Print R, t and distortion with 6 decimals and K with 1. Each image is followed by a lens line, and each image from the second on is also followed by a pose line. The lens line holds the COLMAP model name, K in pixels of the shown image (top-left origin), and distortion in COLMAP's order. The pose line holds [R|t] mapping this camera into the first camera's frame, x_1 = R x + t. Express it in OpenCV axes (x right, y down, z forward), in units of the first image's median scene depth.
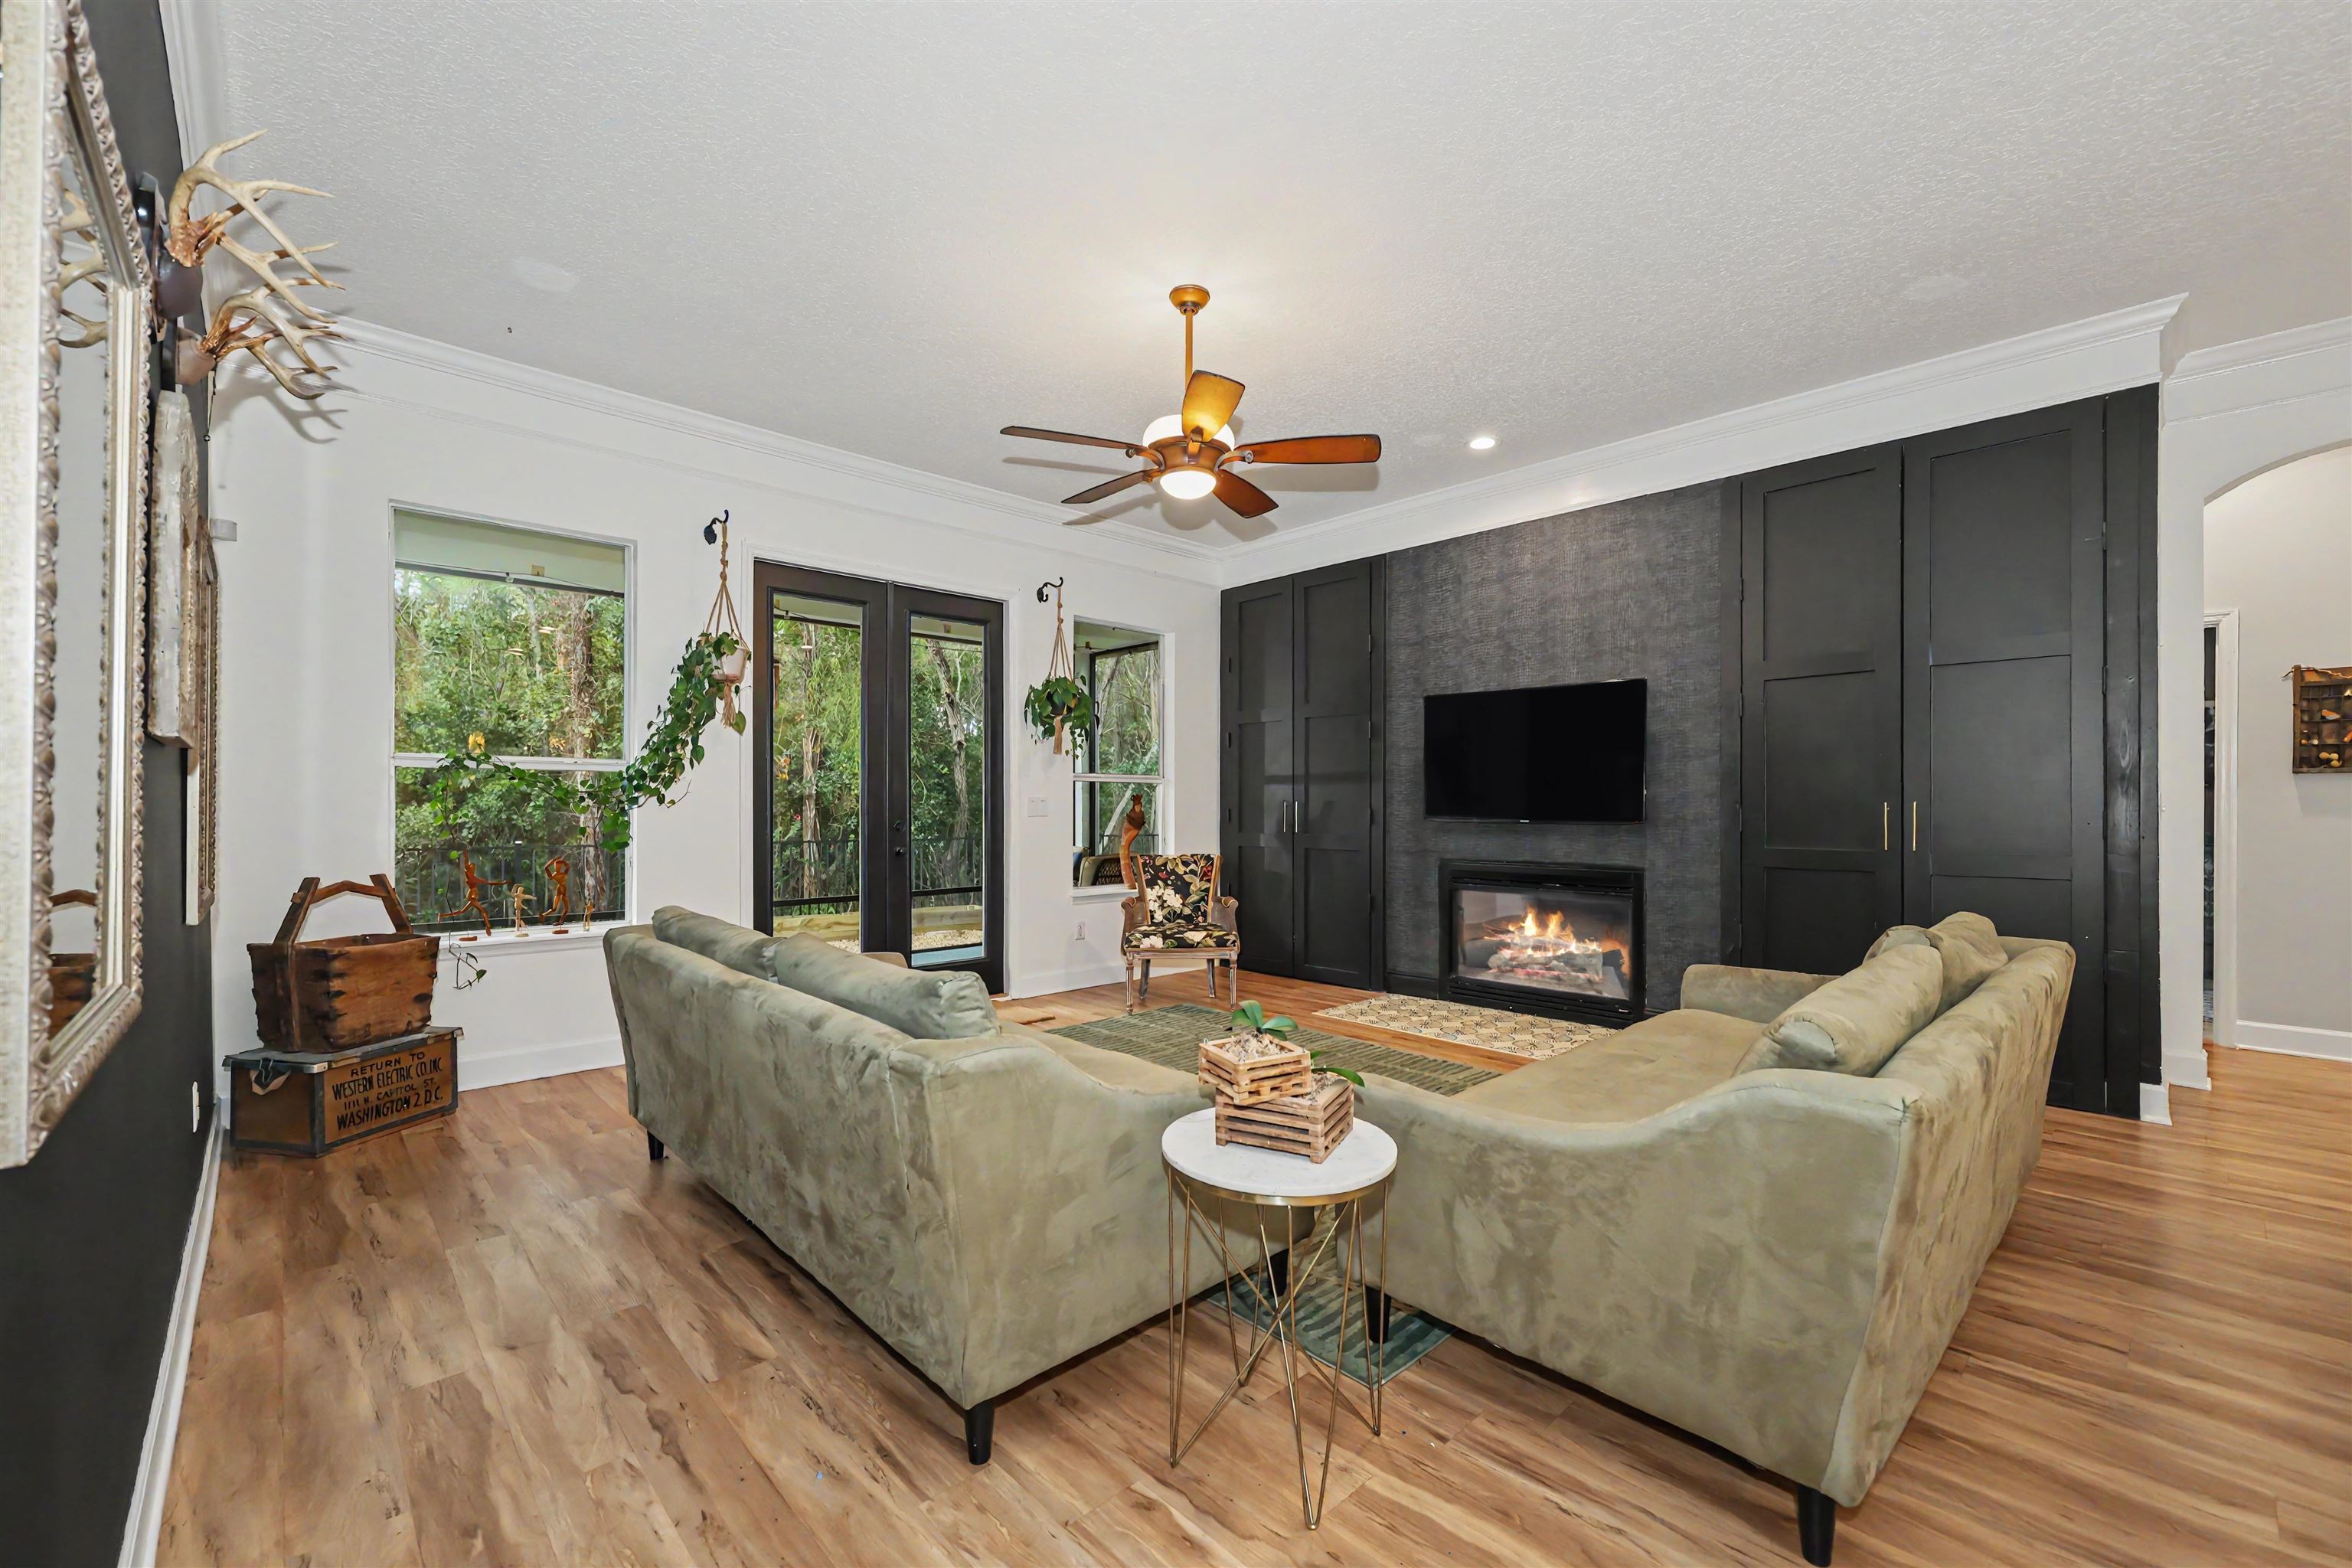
lens RADIAL K [[956.7, 0, 1175.4], [0, 956.7, 804.1], [0, 0, 1]] dist [-0.000369, 0.000163]
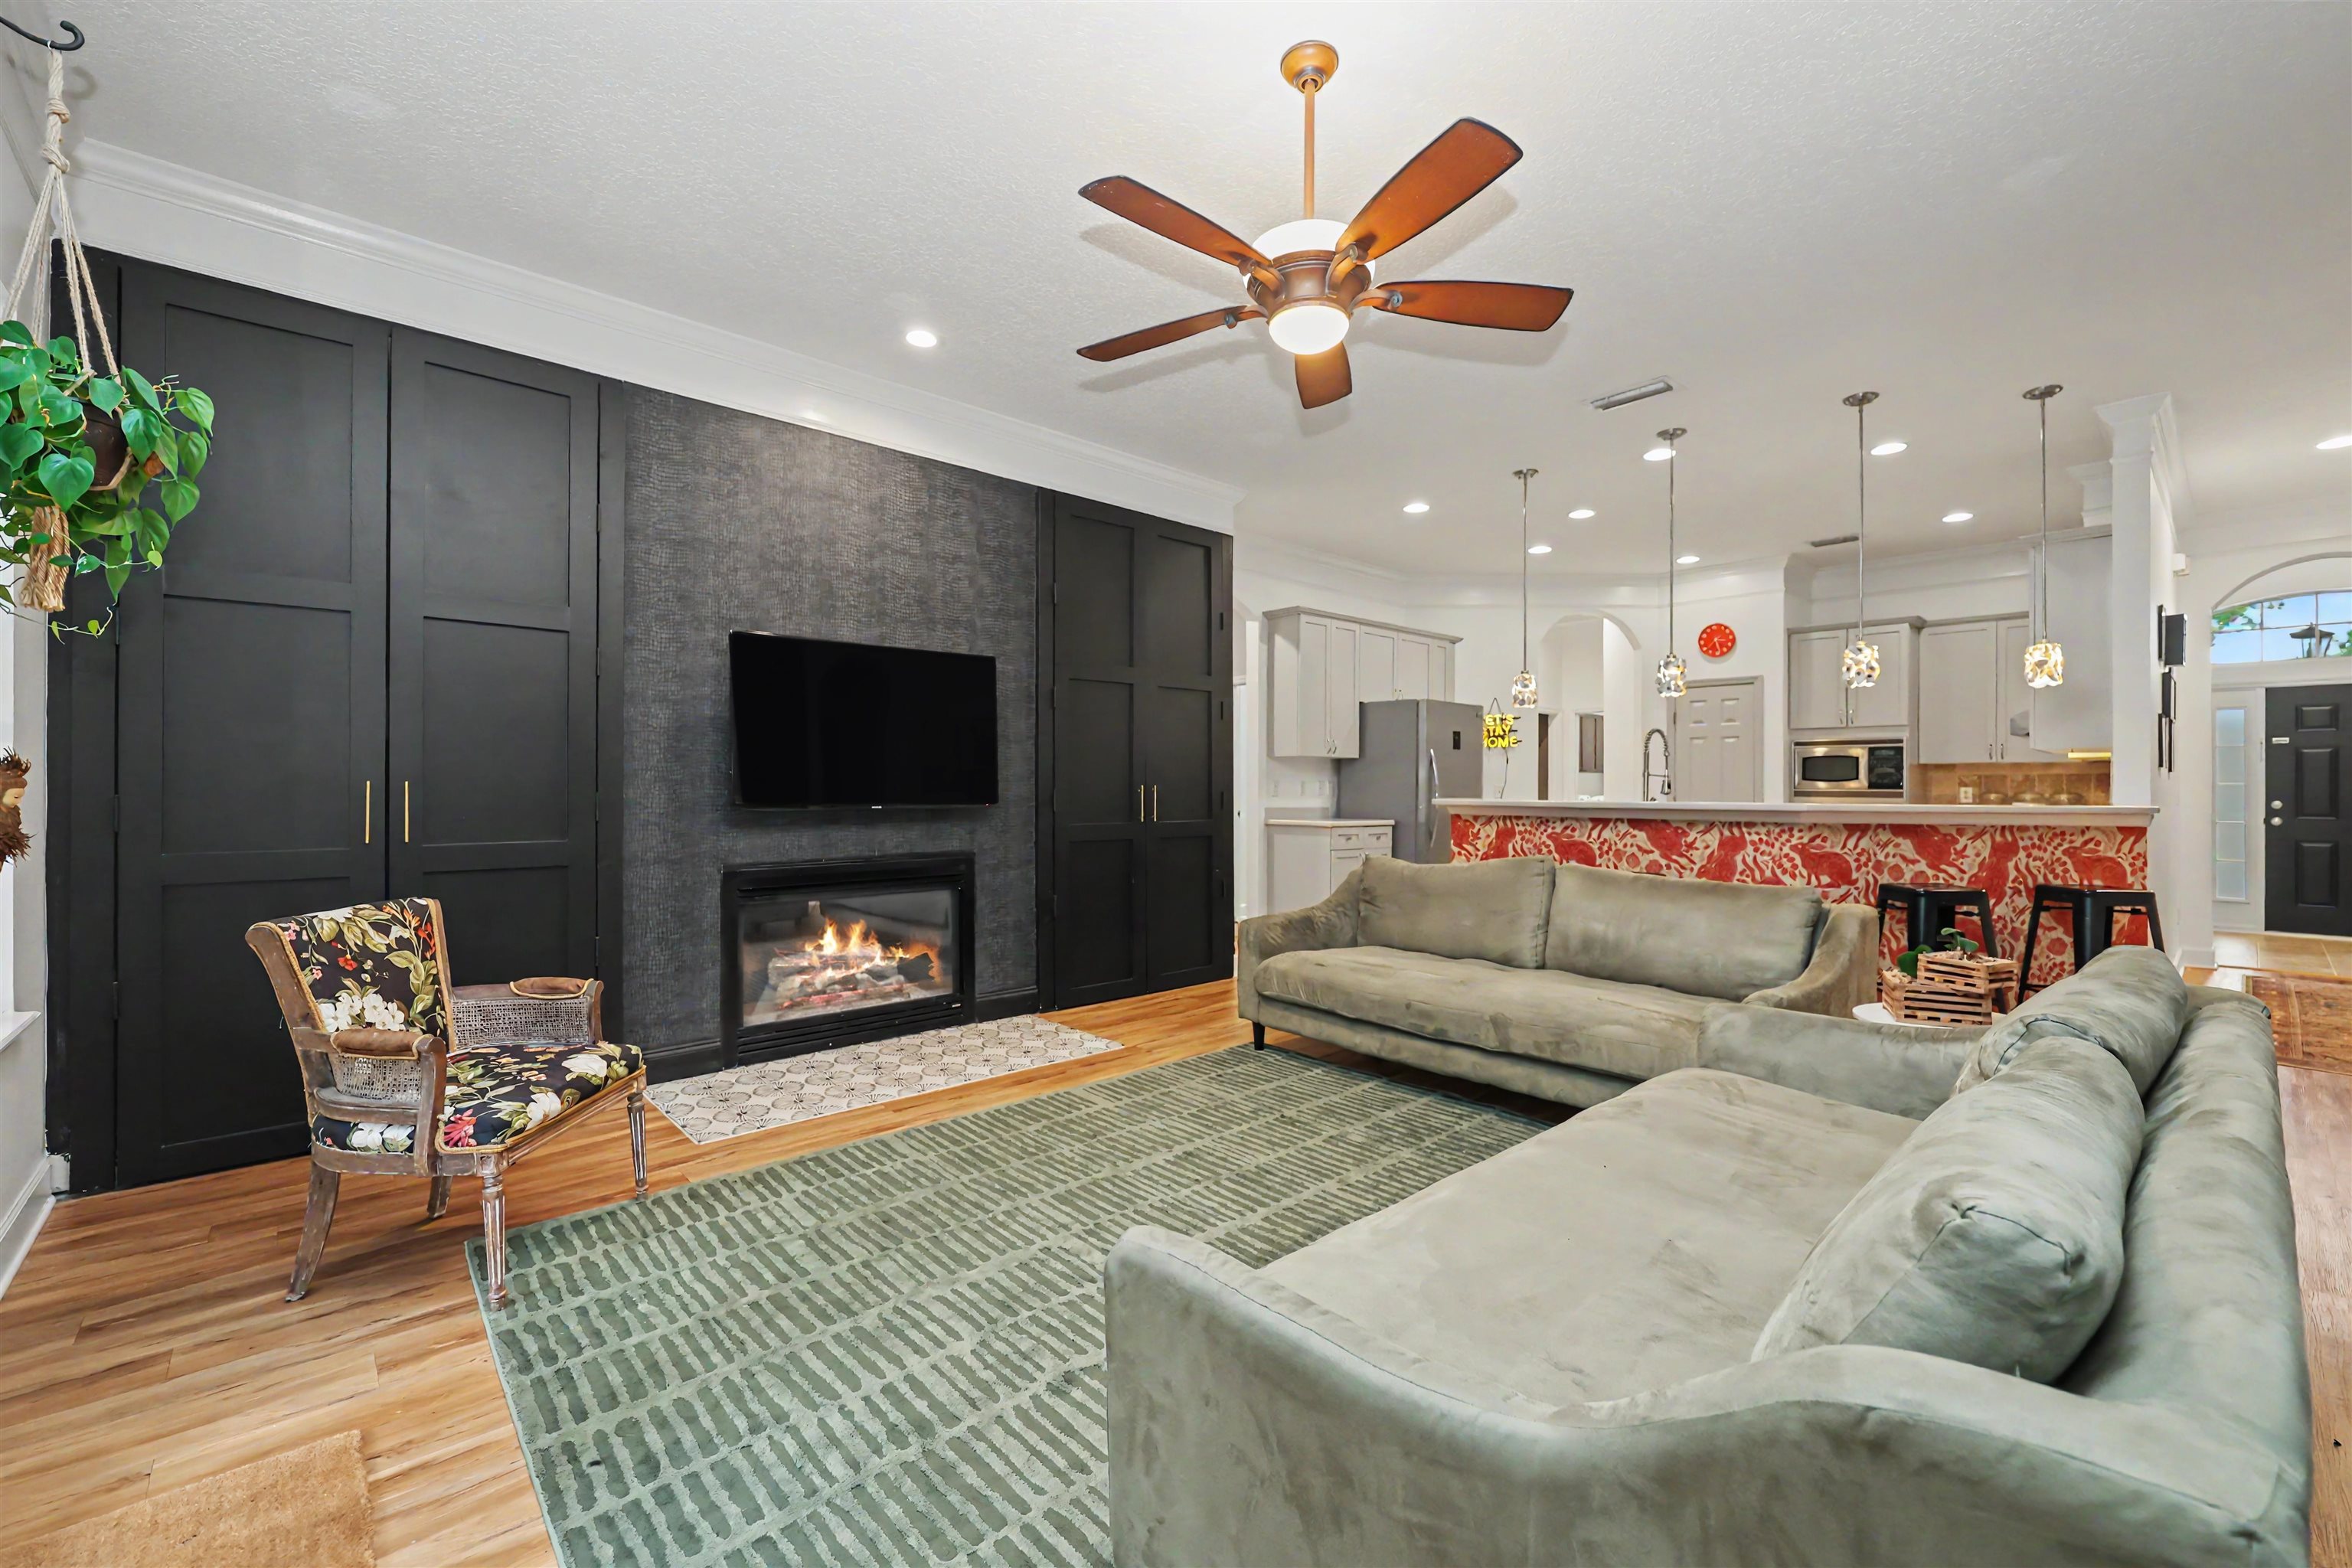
lens RADIAL K [[970.3, 0, 1187.9], [0, 970.3, 788.9], [0, 0, 1]] dist [-0.001155, -0.000058]
pose [[0.013157, -0.001655, 0.999912, -0.682525], [-0.001655, 0.999997, 0.001677, 0.000464], [-0.999912, -0.001677, 0.013154, 1.063288]]
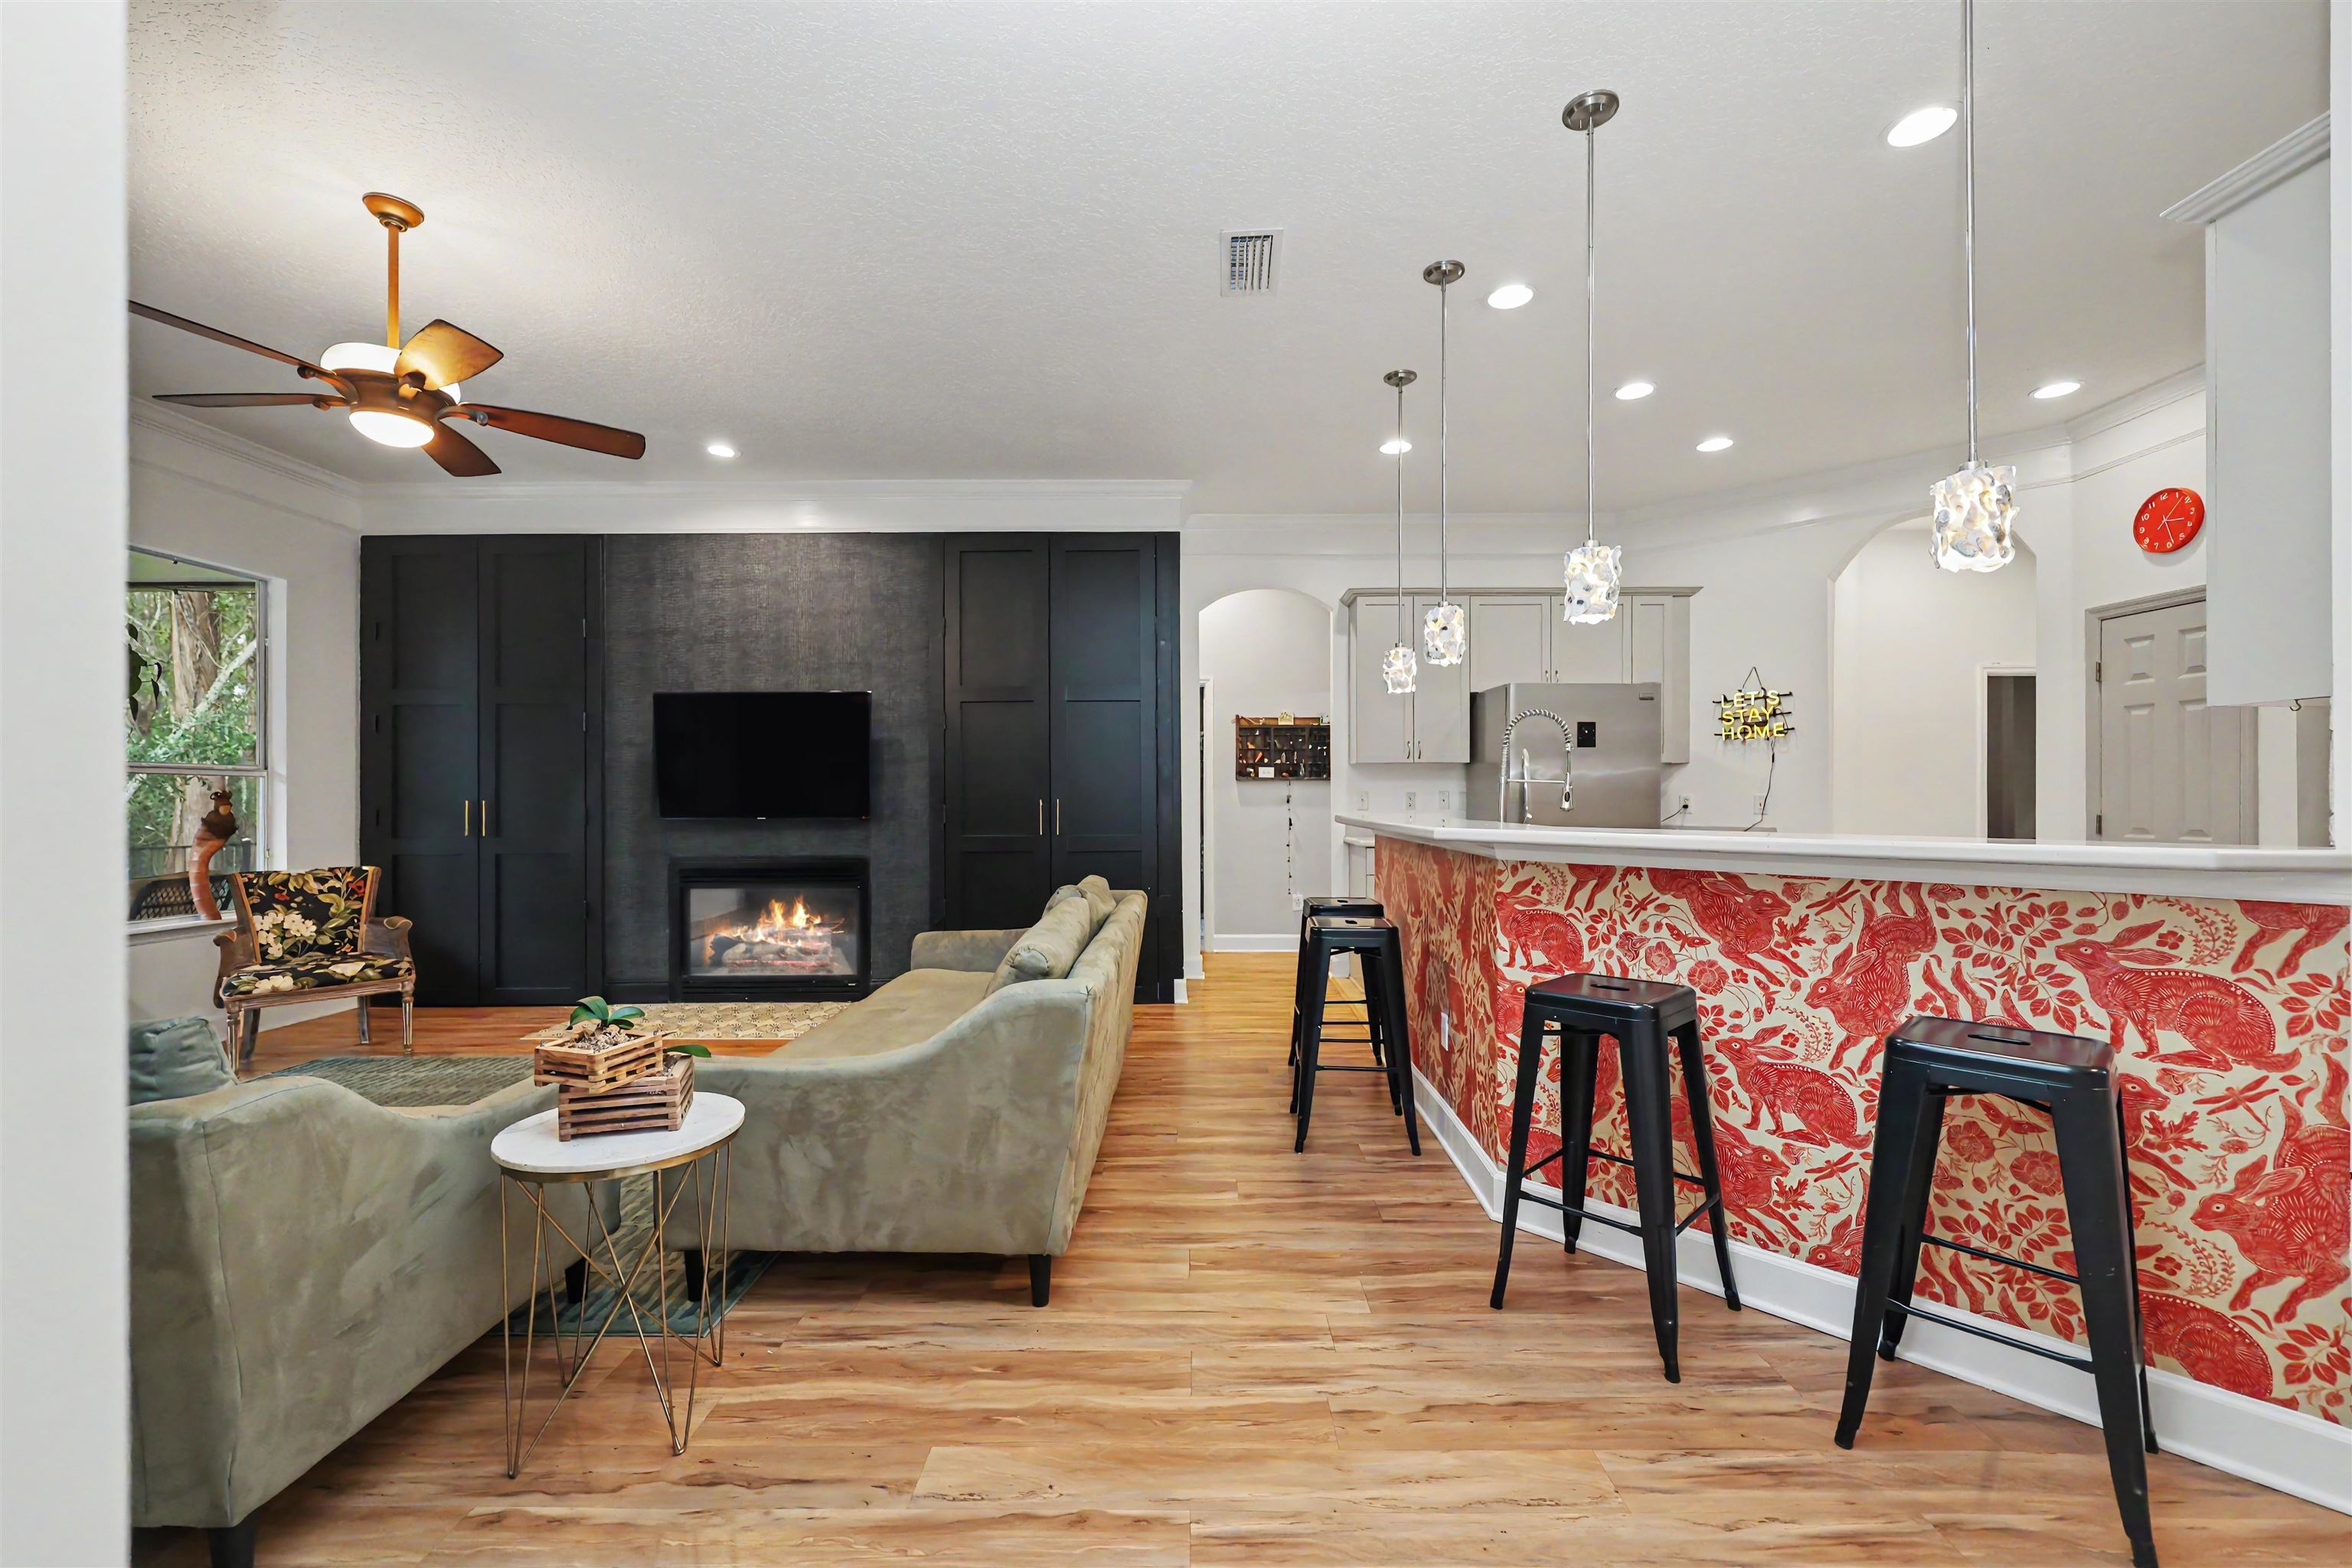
lens RADIAL K [[960.1, 0, 1178.0], [0, 960.1, 795.2], [0, 0, 1]] dist [-0.001460, -0.000136]
pose [[0.692859, -0.000697, 0.721072, -0.115274], [0.003901, 0.999989, -0.002782, -0.004147], [-0.721062, 0.004740, 0.692854, -0.089927]]
